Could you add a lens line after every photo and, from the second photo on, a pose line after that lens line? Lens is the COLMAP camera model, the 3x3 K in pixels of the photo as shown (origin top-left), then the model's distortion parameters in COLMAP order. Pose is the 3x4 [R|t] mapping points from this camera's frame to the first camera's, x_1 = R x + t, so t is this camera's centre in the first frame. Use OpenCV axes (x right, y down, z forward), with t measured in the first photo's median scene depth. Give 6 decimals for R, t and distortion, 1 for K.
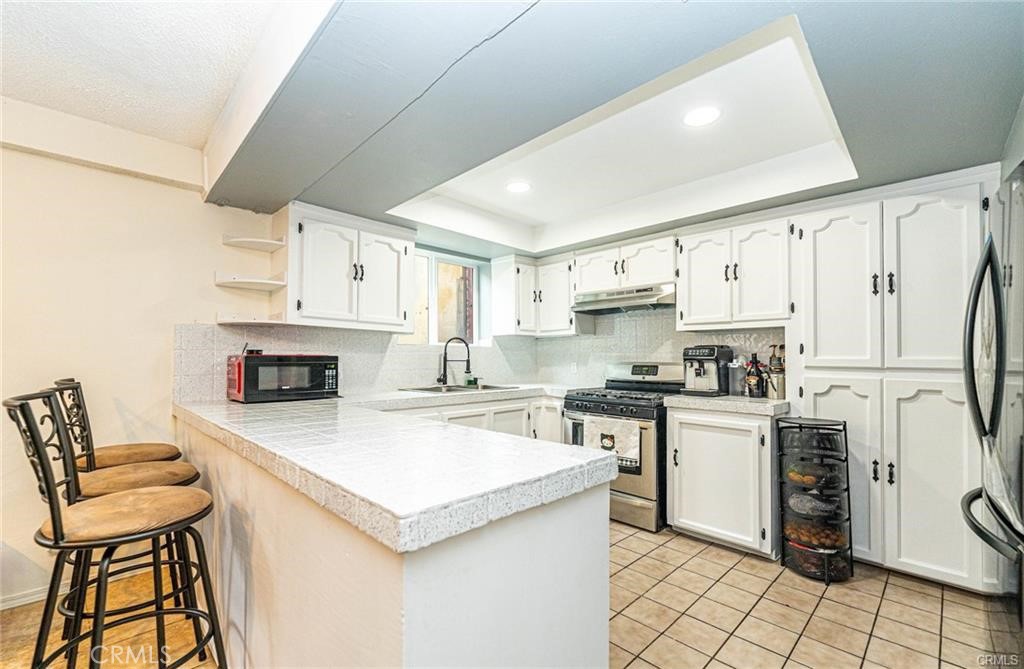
lens RADIAL K [[451.8, 0, 507.8], [0, 451.8, 346.0], [0, 0, 1]] dist [0.000196, -0.000013]
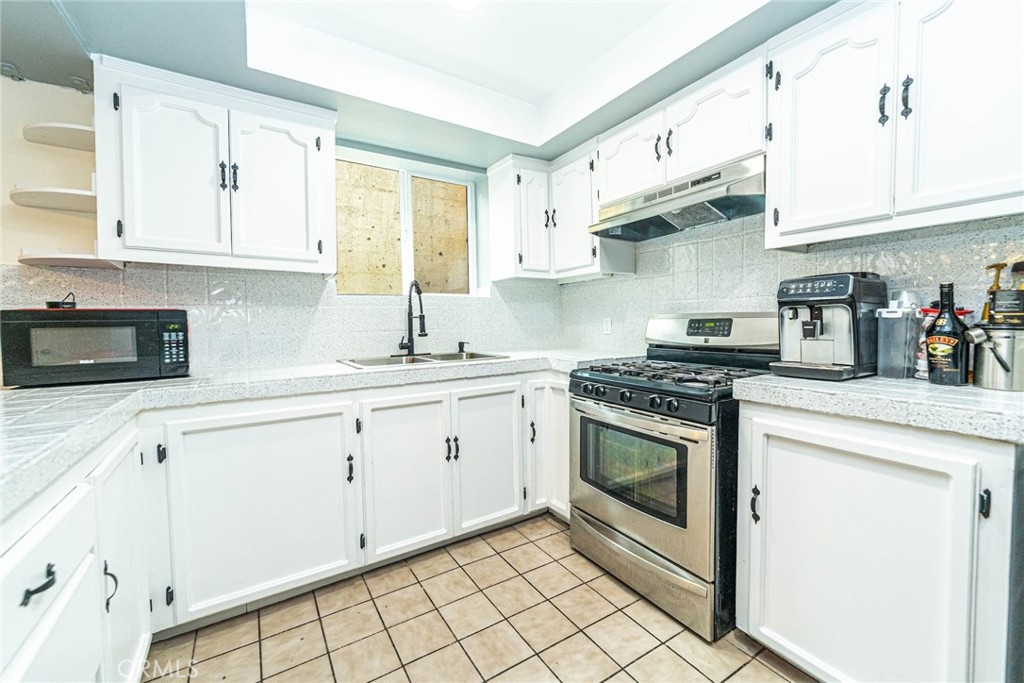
lens RADIAL K [[428.1, 0, 552.6], [0, 428.1, 341.0], [0, 0, 1]] dist [-0.003173, -0.000554]
pose [[0.990562, -0.008235, -0.136819, 0.200530], [0.018366, 0.997167, 0.072949, 0.030712], [0.135831, -0.074773, 0.987906, 0.481920]]
